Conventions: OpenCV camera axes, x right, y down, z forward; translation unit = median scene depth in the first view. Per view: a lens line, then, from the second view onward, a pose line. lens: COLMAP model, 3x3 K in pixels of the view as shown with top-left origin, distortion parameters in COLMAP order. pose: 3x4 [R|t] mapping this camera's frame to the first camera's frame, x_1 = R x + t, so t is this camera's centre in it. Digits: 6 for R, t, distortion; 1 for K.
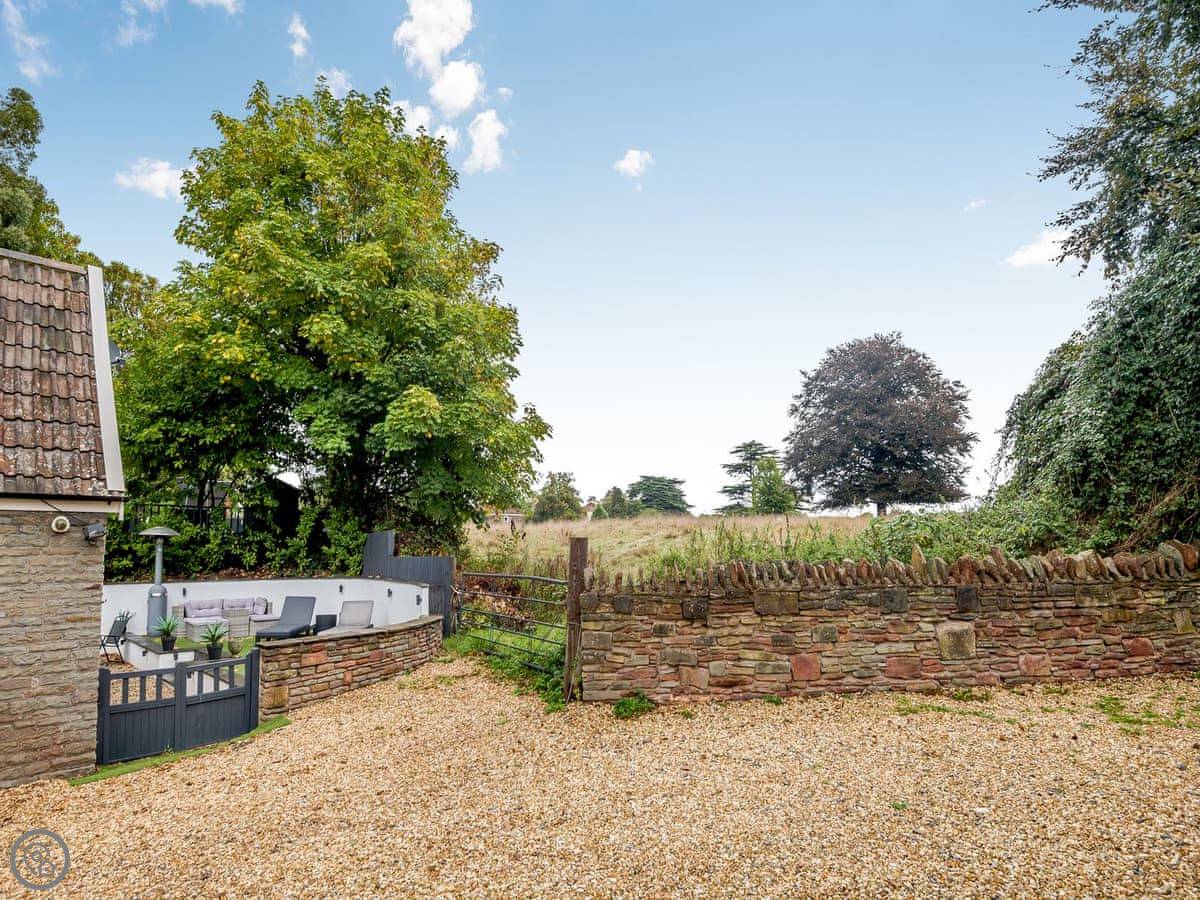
lens RADIAL K [[660.4, 0, 605.1], [0, 660.4, 479.7], [0, 0, 1]] dist [-0.016615, -0.005902]
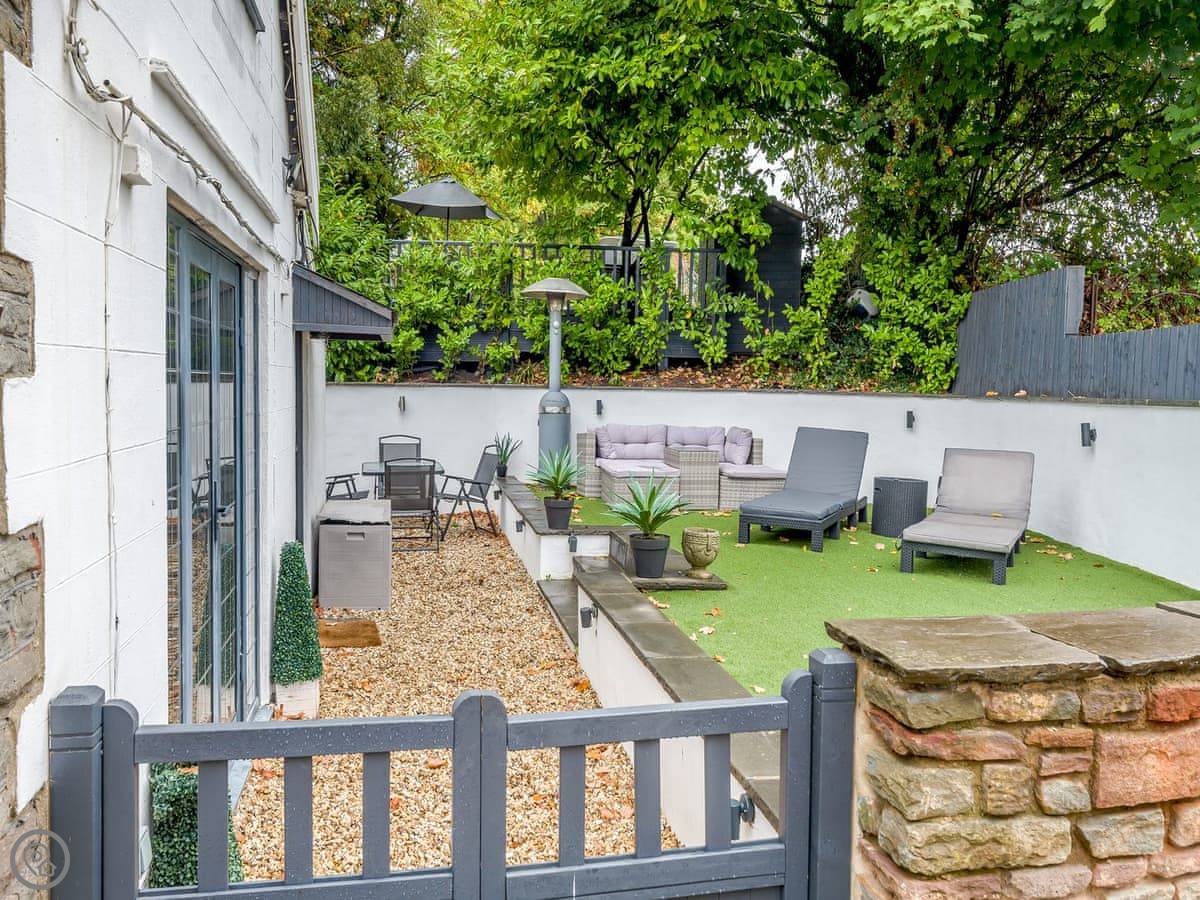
lens RADIAL K [[885.5, 0, 522.1], [0, 885.5, 438.8], [0, 0, 1]] dist [0.012041, 0.007932]
pose [[0.775257, 0.069541, -0.627806, -0.263903], [0.034909, 0.987685, 0.152512, 0.091556], [0.630680, -0.140152, 0.763282, 0.448886]]
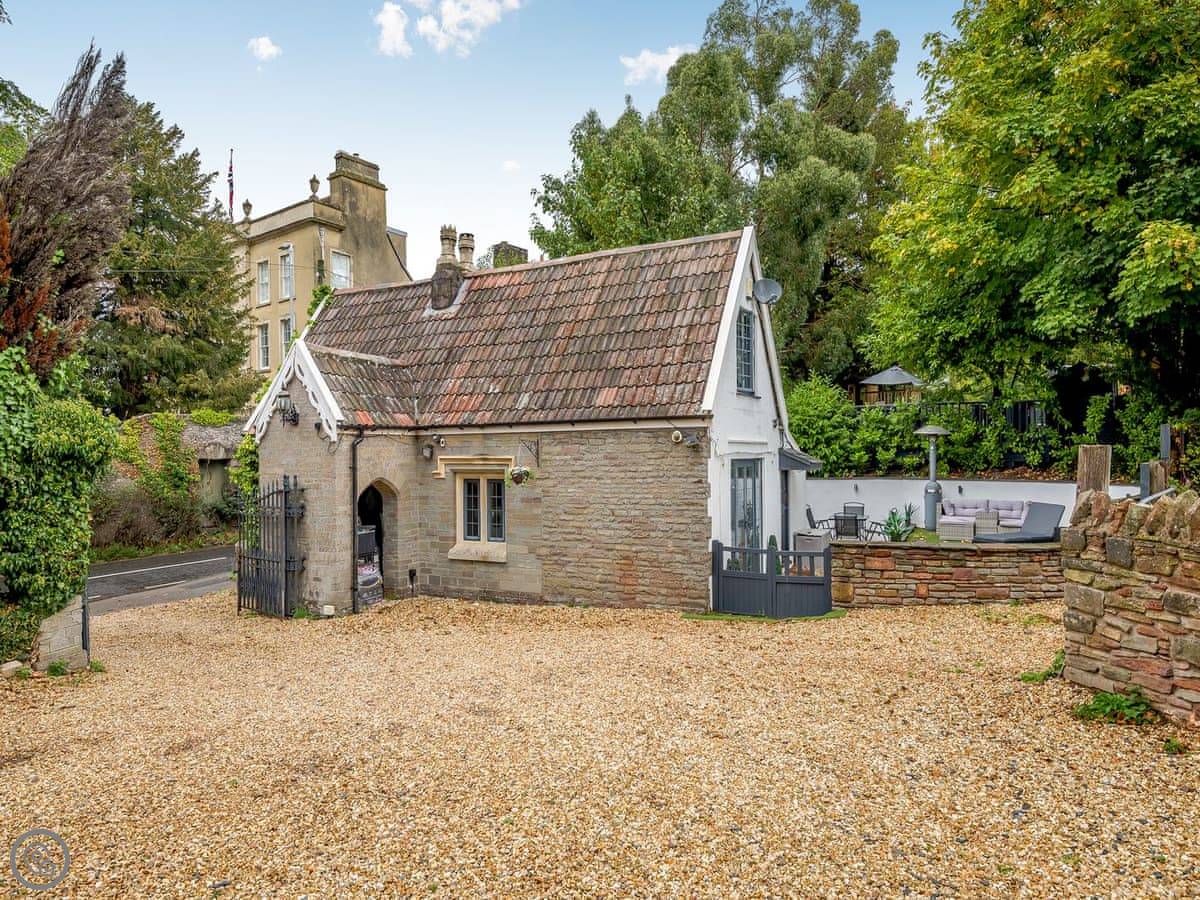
lens RADIAL K [[758.3, 0, 601.8], [0, 758.3, 452.0], [0, 0, 1]] dist [-0.002908, -0.018482]
pose [[0.265830, 0.018274, -0.963847, 0.337259], [0.103777, 0.993468, 0.047457, 0.003258], [0.958418, -0.112640, 0.262197, 0.190764]]
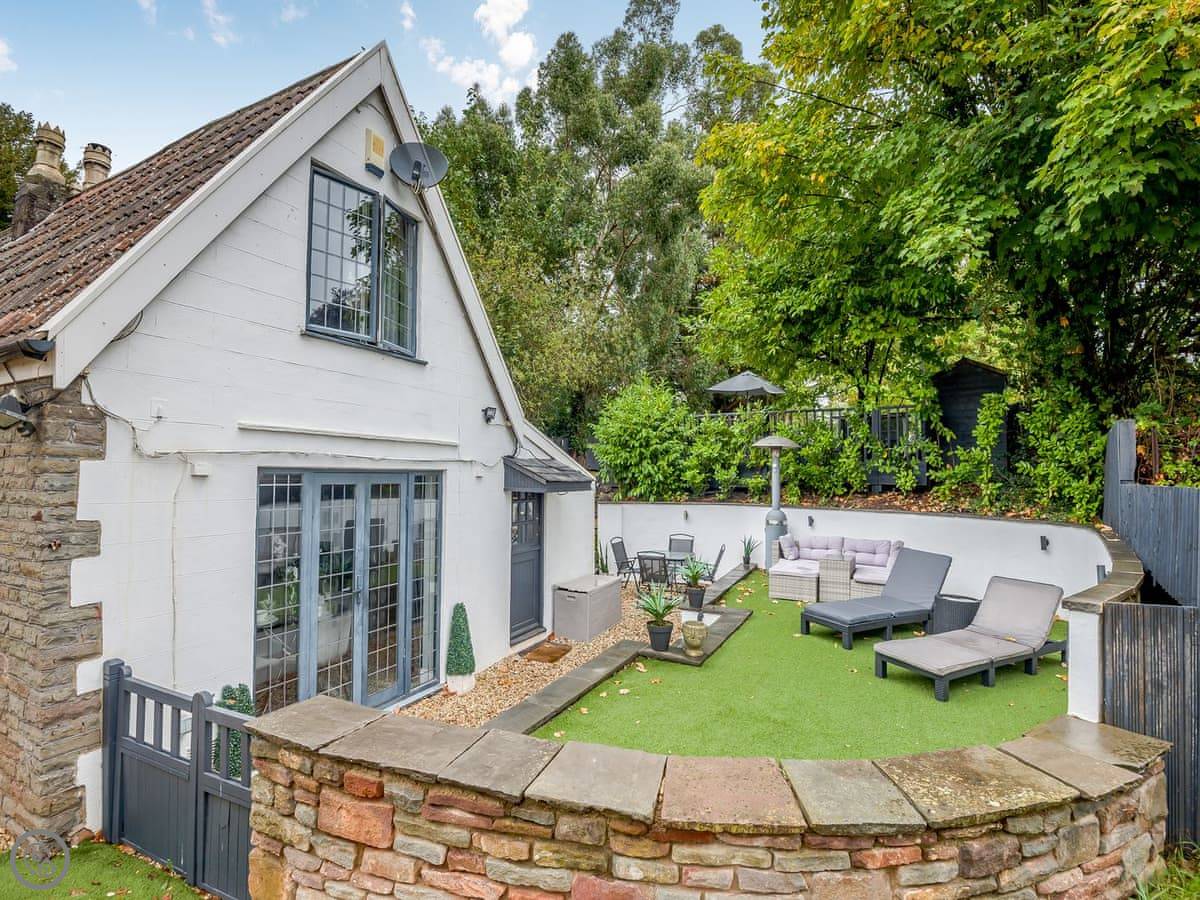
lens RADIAL K [[554.6, 0, 626.1], [0, 554.6, 457.1], [0, 0, 1]] dist [-0.028060, -0.004371]
pose [[0.300896, -0.009611, -0.953608, -0.107453], [0.084924, 0.996247, 0.016756, 0.072800], [0.949868, -0.086026, 0.300583, 0.645592]]
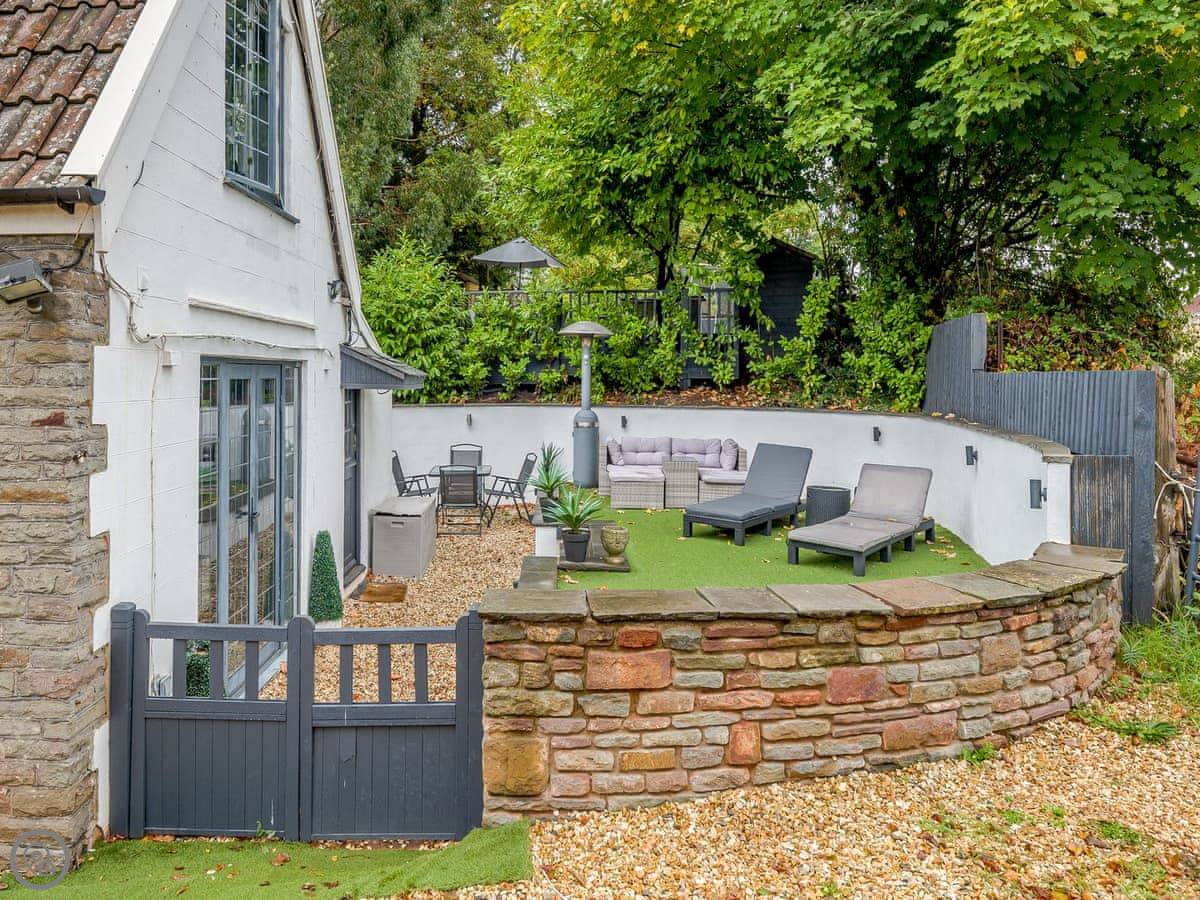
lens RADIAL K [[805.2, 0, 498.0], [0, 805.2, 378.7], [0, 0, 1]] dist [0.024518, -0.012120]
pose [[0.622410, 0.024545, -0.782307, -0.106770], [0.067636, 0.994083, 0.085002, 0.056019], [0.779764, -0.105818, 0.617067, 0.439807]]
